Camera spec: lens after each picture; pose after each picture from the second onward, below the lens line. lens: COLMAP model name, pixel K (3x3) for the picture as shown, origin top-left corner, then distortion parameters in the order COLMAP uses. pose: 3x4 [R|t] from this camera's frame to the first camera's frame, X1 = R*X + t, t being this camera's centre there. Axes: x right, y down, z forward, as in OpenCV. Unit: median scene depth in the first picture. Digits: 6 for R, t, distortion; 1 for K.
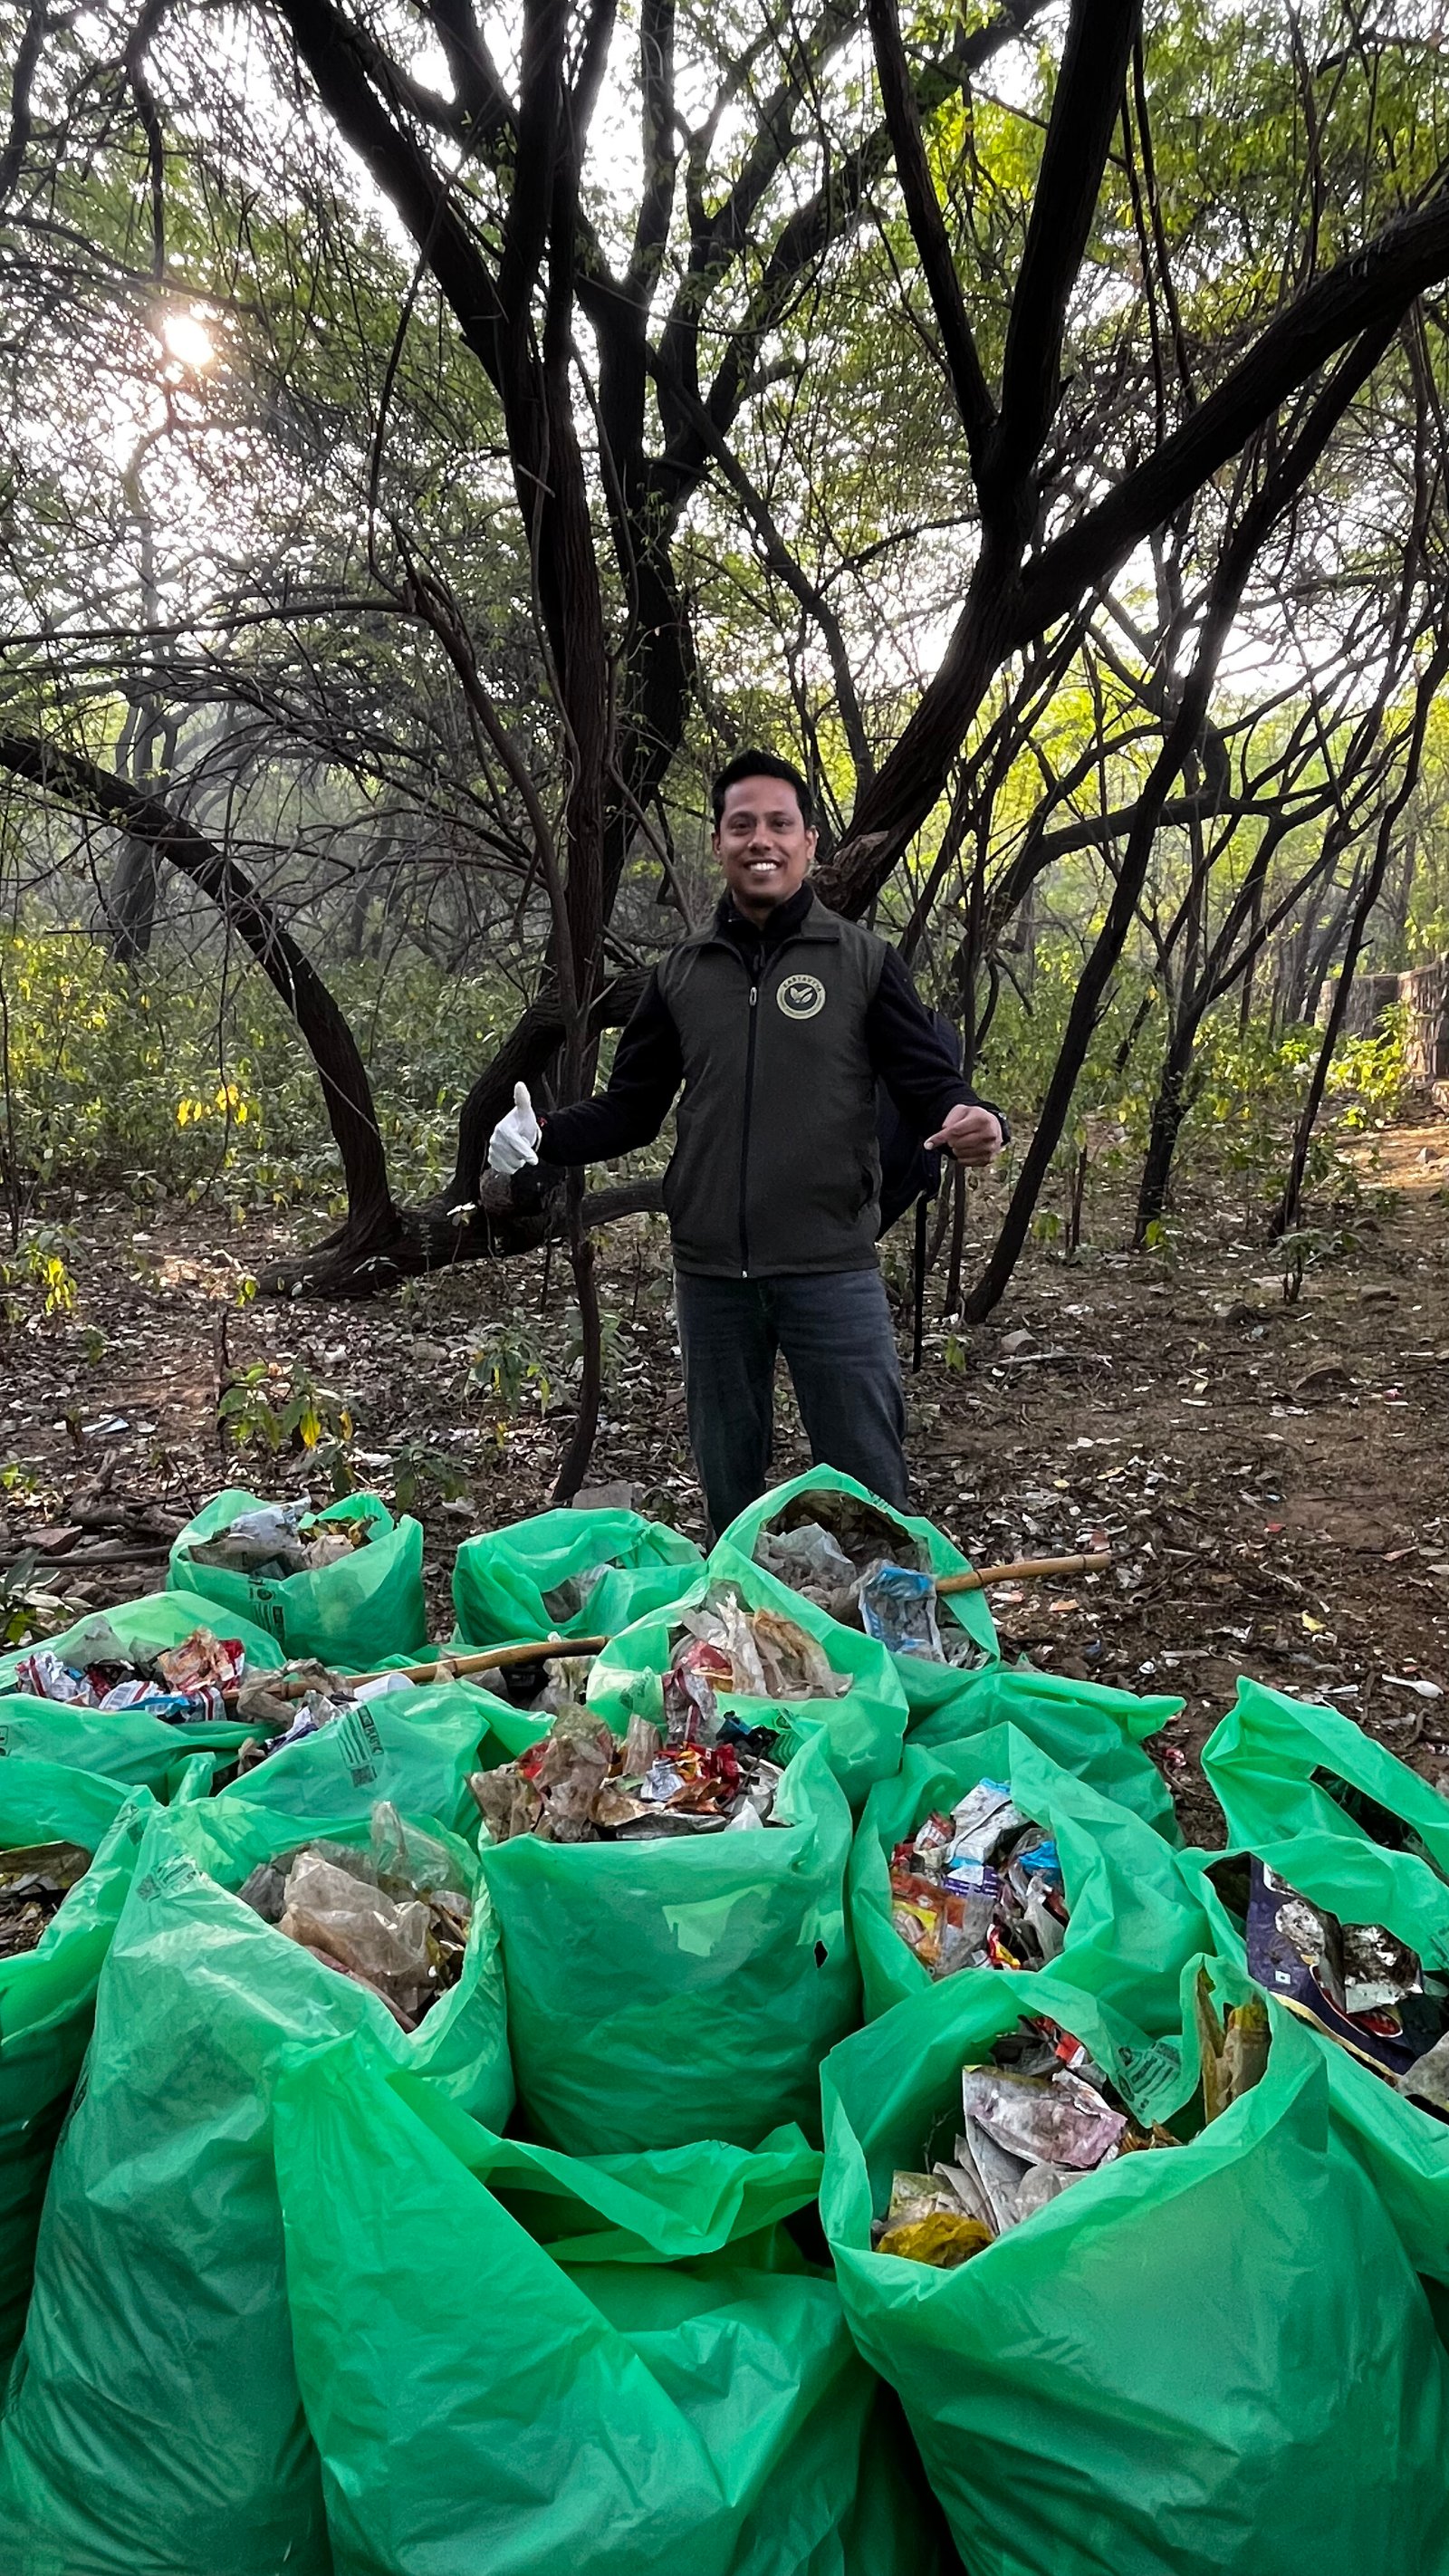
lens RADIAL K [[1405.5, 0, 732.8], [0, 1405.5, 1285.5], [0, 0, 1]] dist [-0.002560, 0.000466]
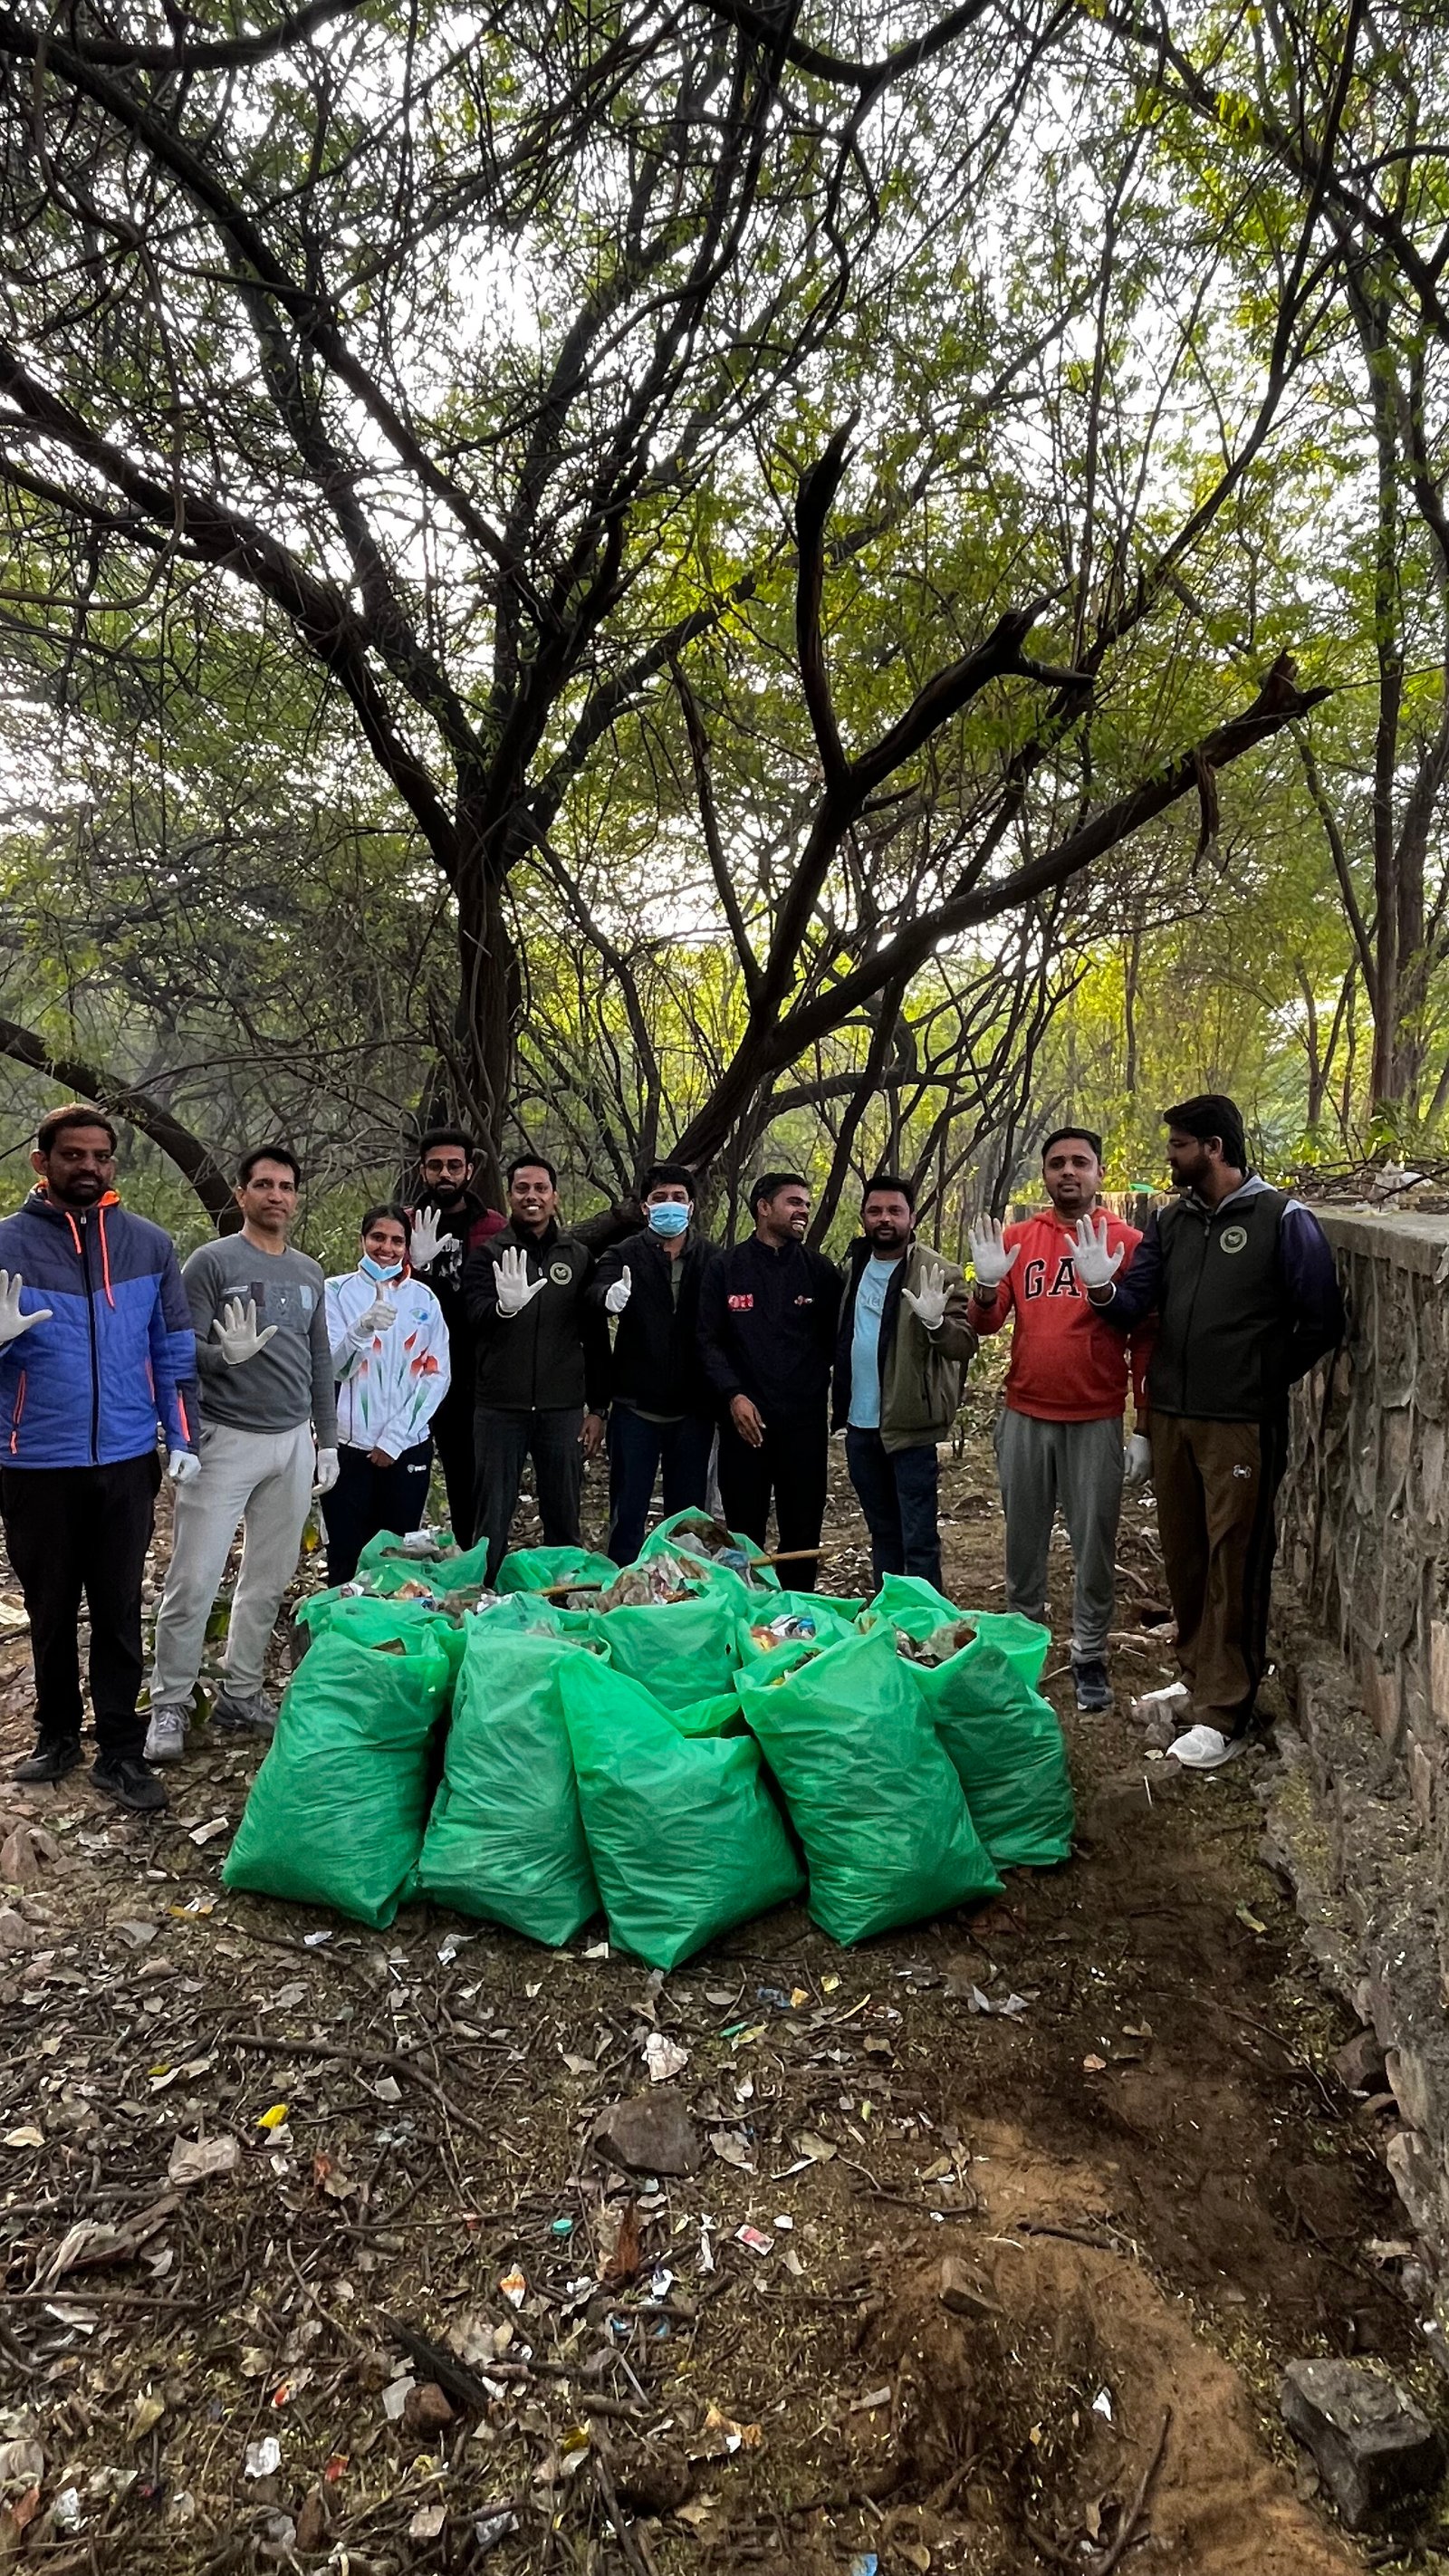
lens RADIAL K [[1405.5, 0, 732.8], [0, 1405.5, 1285.5], [0, 0, 1]] dist [-0.002560, 0.000466]
pose [[0.982208, 0.009509, 0.187557, -0.065302], [0.017204, 0.989962, -0.140283, 0.024101], [-0.187009, 0.141013, 0.972185, -0.254432]]
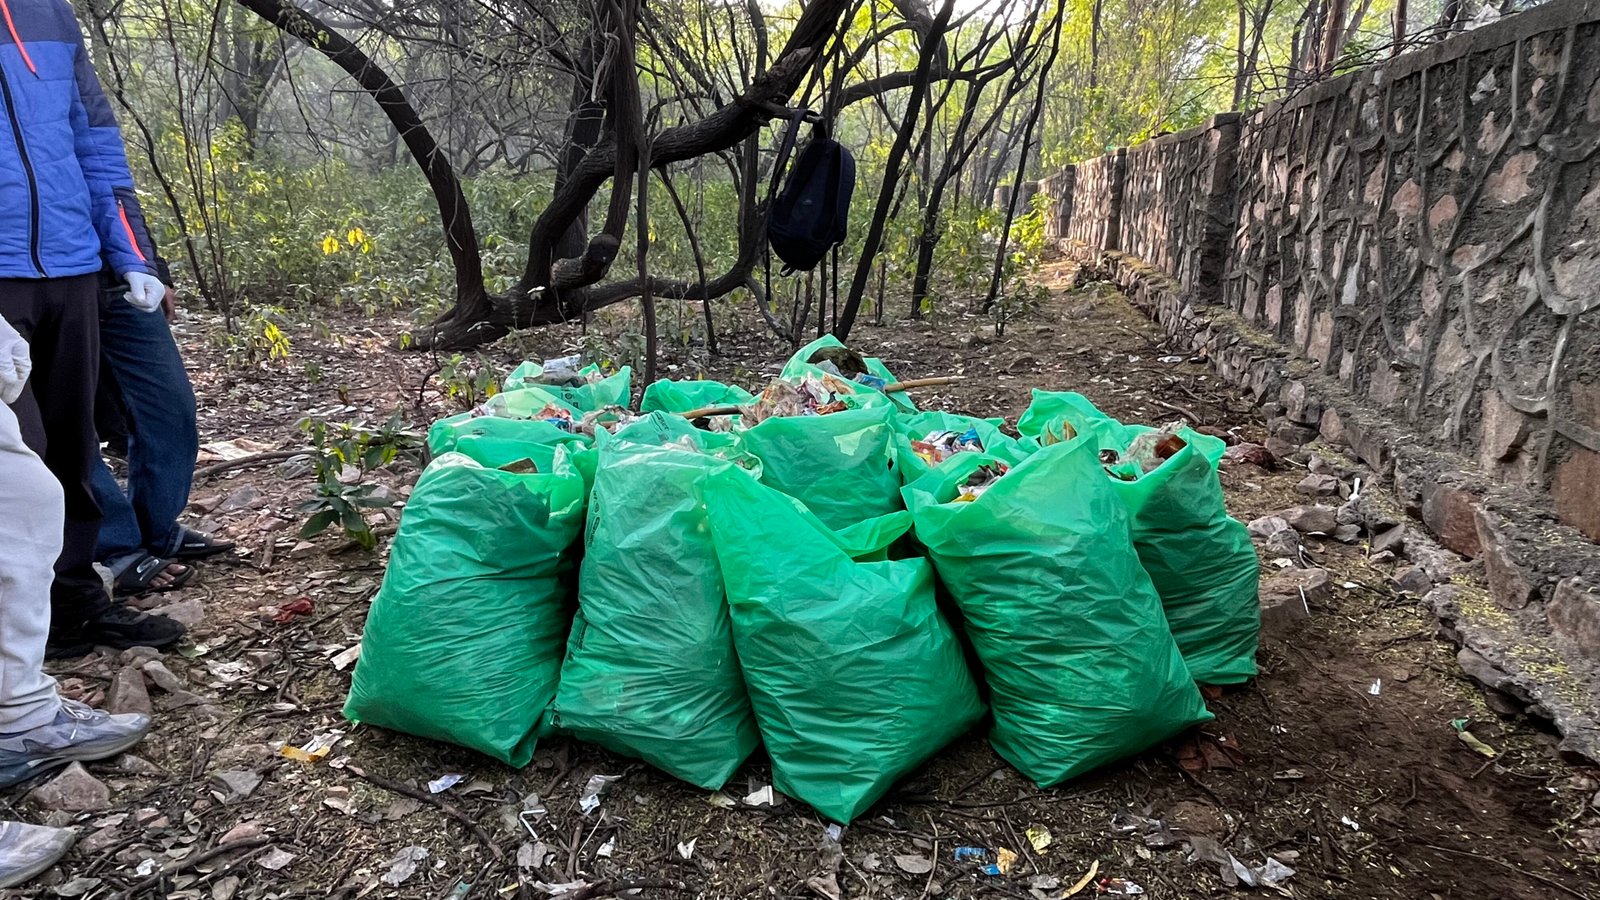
lens RADIAL K [[873.0, 0, 800.0], [0, 873.0, 450.0], [0, 0, 1]] dist [-0.002560, 0.000466]
pose [[0.983011, -0.045437, 0.177835, -0.053212], [0.032886, 0.996797, 0.072901, 0.049586], [-0.180578, -0.065814, 0.981356, -0.067623]]
